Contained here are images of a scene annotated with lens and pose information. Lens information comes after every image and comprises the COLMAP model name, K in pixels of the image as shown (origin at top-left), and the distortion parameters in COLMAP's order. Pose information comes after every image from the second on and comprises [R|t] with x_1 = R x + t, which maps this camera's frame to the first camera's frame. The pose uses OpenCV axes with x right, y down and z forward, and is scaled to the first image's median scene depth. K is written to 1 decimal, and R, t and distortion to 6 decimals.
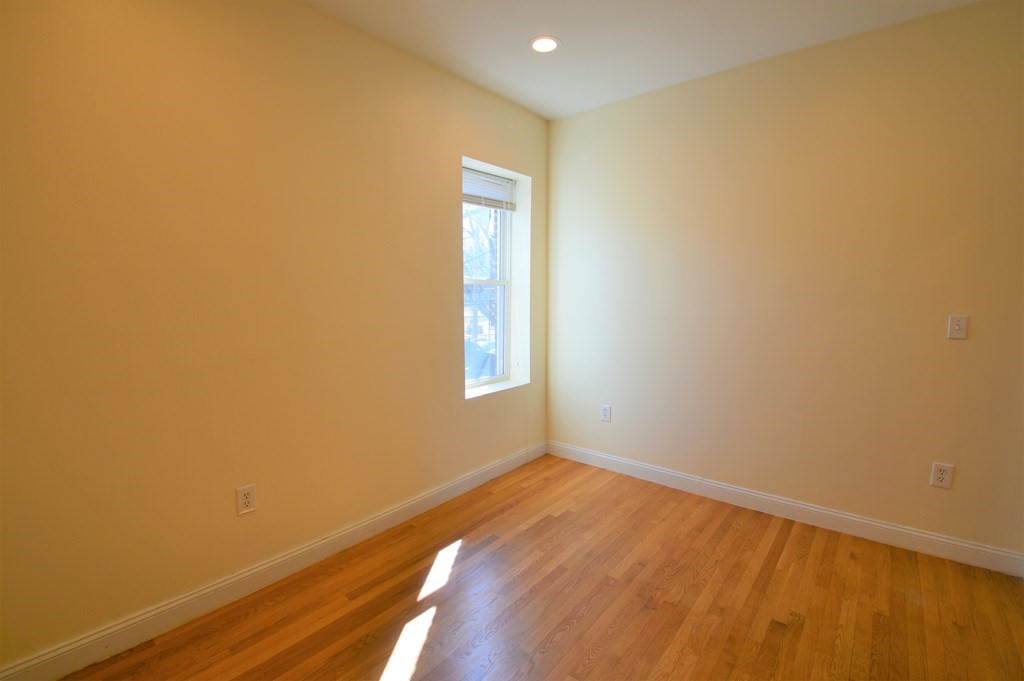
lens RADIAL K [[471.1, 0, 512.0], [0, 471.1, 340.5], [0, 0, 1]] dist [-0.002892, -0.013051]
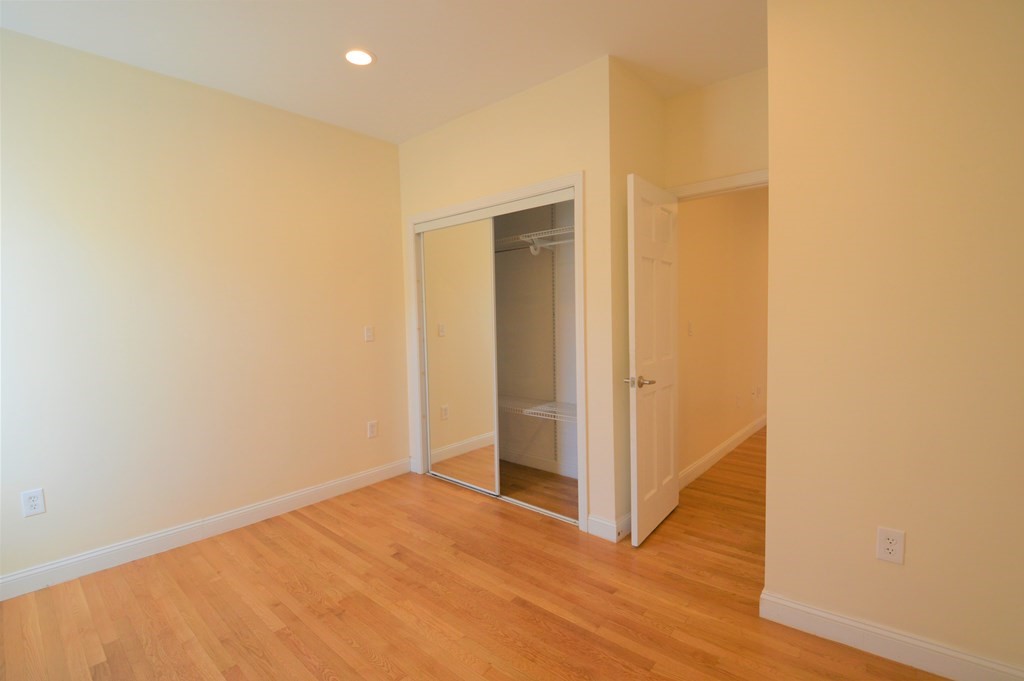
lens RADIAL K [[471.1, 0, 512.0], [0, 471.1, 340.5], [0, 0, 1]] dist [-0.002892, -0.013051]
pose [[0.004130, -0.052878, 0.998592, -0.571725], [0.117810, 0.991673, 0.052024, -0.028109], [-0.993028, 0.117429, 0.010325, 0.443750]]
